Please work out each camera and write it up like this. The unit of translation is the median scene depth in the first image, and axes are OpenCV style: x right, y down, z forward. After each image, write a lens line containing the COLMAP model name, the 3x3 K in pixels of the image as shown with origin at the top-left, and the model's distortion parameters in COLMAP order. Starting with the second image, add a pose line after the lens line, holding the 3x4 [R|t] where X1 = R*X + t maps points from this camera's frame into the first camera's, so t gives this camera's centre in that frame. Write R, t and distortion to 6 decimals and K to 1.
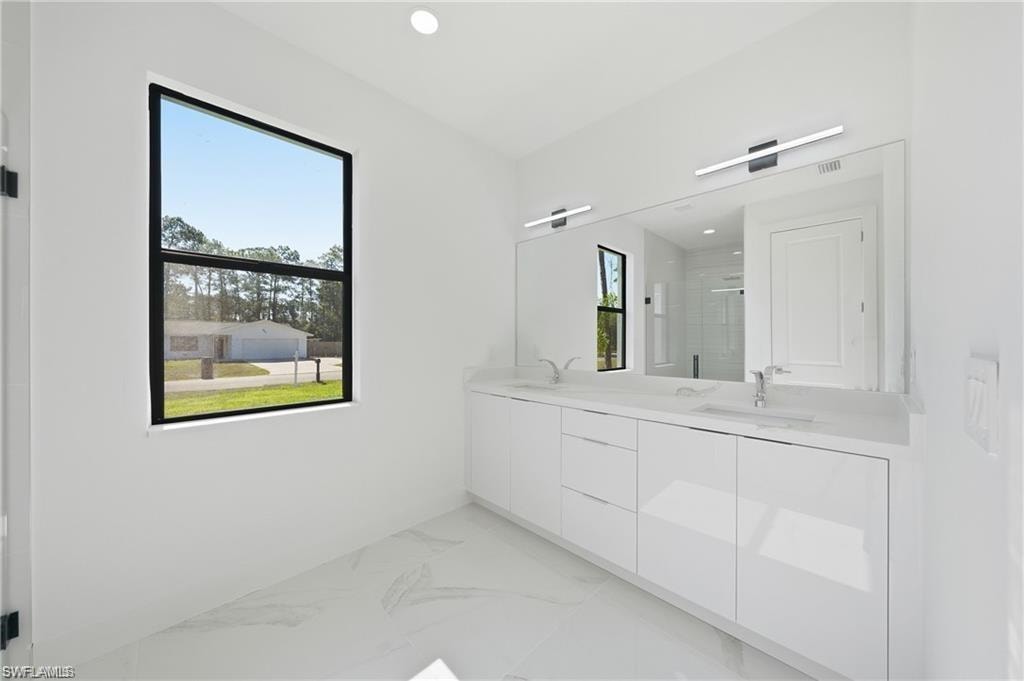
lens RADIAL K [[358.6, 0, 512.0], [0, 358.6, 340.5], [0, 0, 1]] dist [0.000944, 0.000109]
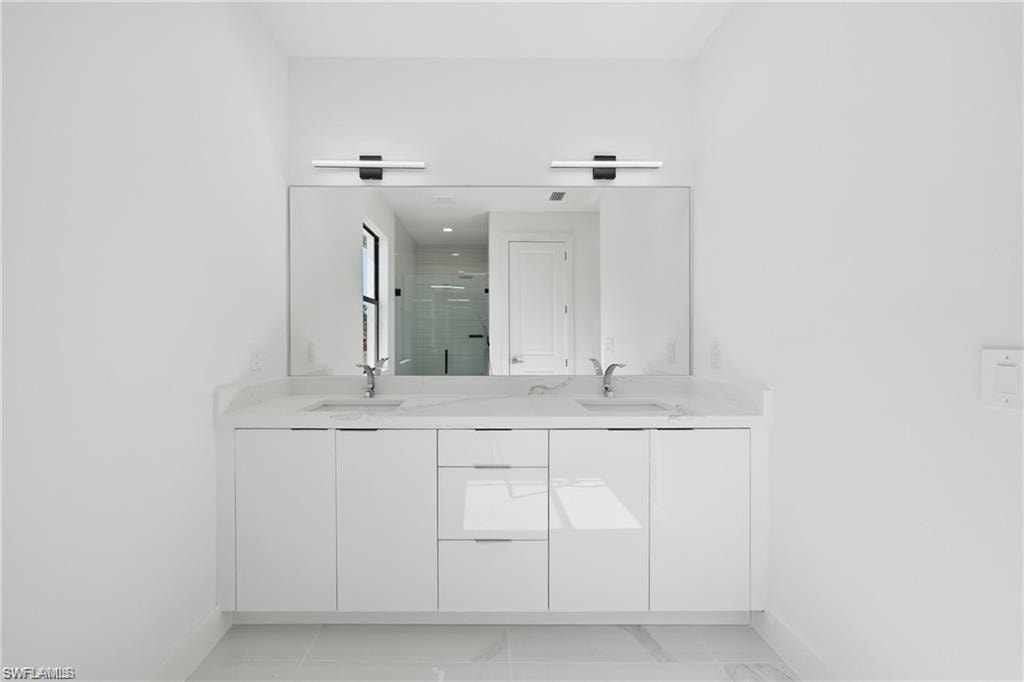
lens RADIAL K [[371.1, 0, 510.7], [0, 371.1, 337.8], [0, 0, 1]] dist [-0.000412, -0.000033]
pose [[0.699626, -0.009274, 0.714449, -0.193709], [0.003767, 0.999950, 0.009291, -0.003742], [-0.714499, -0.003808, 0.699626, 0.256649]]
